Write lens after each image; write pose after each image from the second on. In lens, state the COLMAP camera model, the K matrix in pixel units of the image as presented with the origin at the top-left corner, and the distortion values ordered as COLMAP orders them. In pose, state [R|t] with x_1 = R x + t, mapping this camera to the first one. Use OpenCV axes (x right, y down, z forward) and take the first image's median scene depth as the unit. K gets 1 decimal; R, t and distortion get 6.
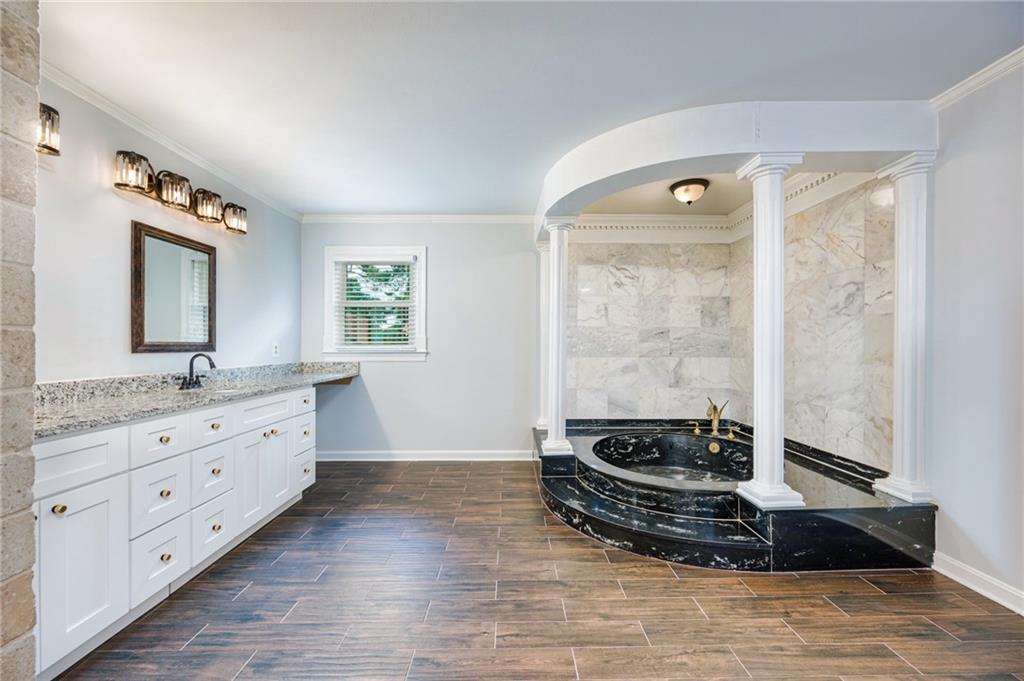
lens RADIAL K [[408.6, 0, 514.2], [0, 408.6, 345.1], [0, 0, 1]] dist [0.004379, 0.000299]
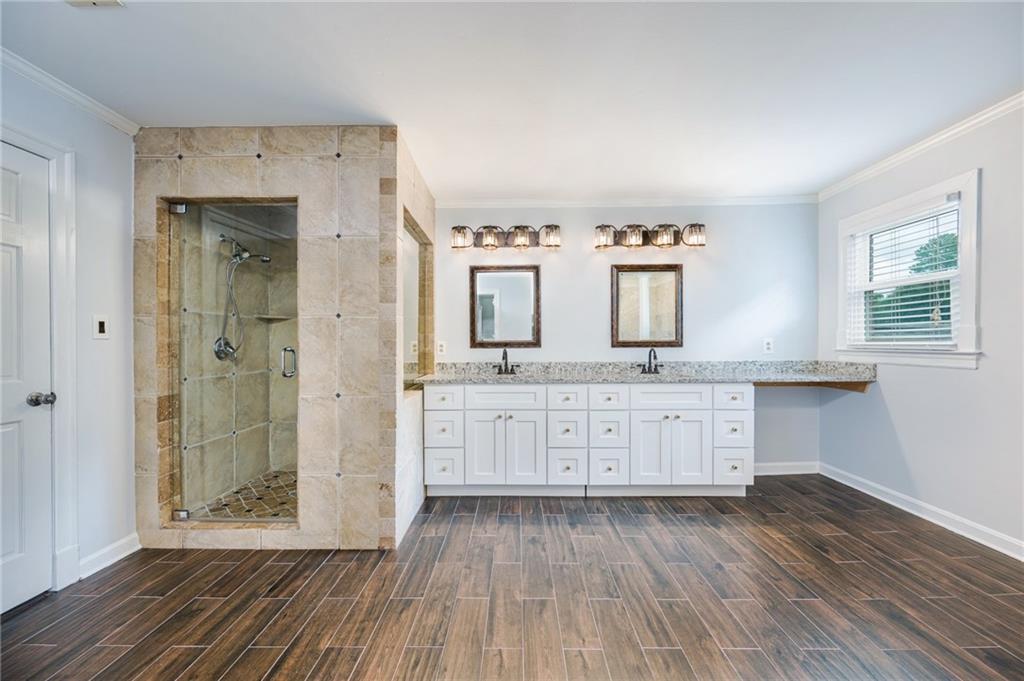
lens RADIAL K [[408.6, 0, 515.5], [0, 408.6, 342.5], [0, 0, 1]] dist [0.004379, 0.000299]
pose [[-0.018938, 0.001991, -0.999819, 0.605083], [0.006759, 0.999975, 0.001863, -0.004592], [0.999798, -0.006722, -0.018951, 0.580028]]
